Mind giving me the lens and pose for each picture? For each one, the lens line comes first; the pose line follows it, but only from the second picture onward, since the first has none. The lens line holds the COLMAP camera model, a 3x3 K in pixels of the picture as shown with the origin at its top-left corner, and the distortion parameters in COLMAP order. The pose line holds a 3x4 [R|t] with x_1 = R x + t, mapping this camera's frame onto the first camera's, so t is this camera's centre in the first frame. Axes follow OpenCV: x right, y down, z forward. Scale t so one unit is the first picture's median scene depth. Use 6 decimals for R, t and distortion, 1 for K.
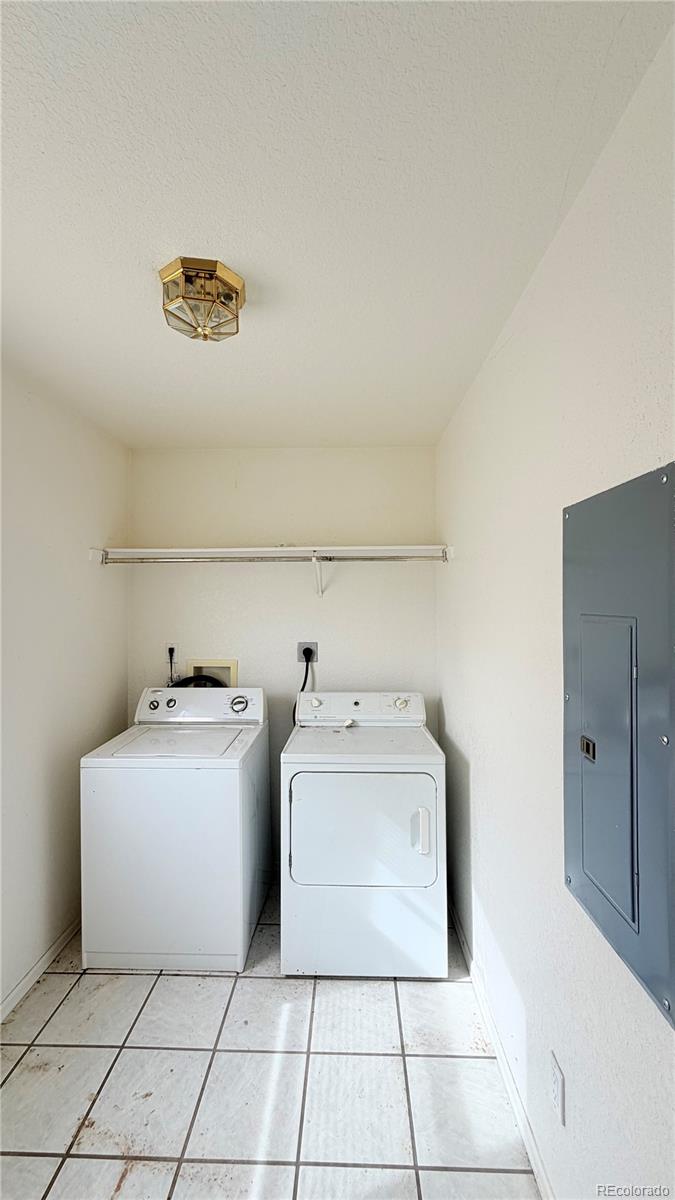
lens RADIAL K [[481.5, 0, 335.8], [0, 481.5, 601.1], [0, 0, 1]] dist [0.000449, -0.000779]
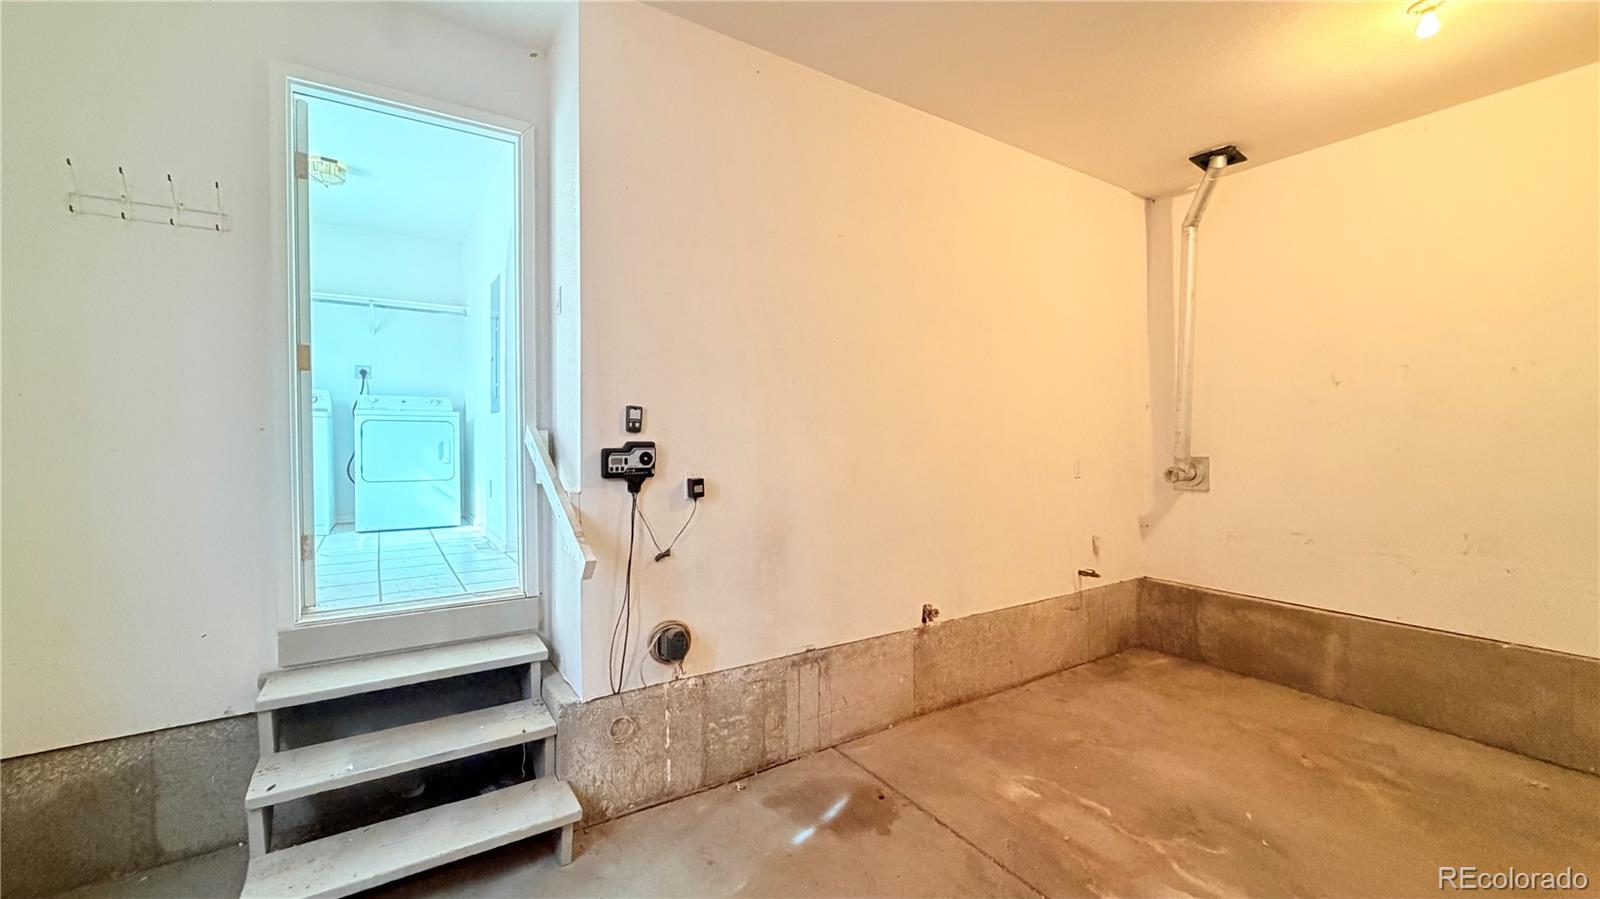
lens RADIAL K [[642.0, 0, 796.3], [0, 642.0, 448.2], [0, 0, 1]] dist [0.000449, -0.000779]
pose [[0.817535, -0.006519, 0.575841, -0.118431], [-0.009848, 0.999631, 0.025297, 0.305649], [-0.575794, -0.026352, 0.817170, -1.479911]]
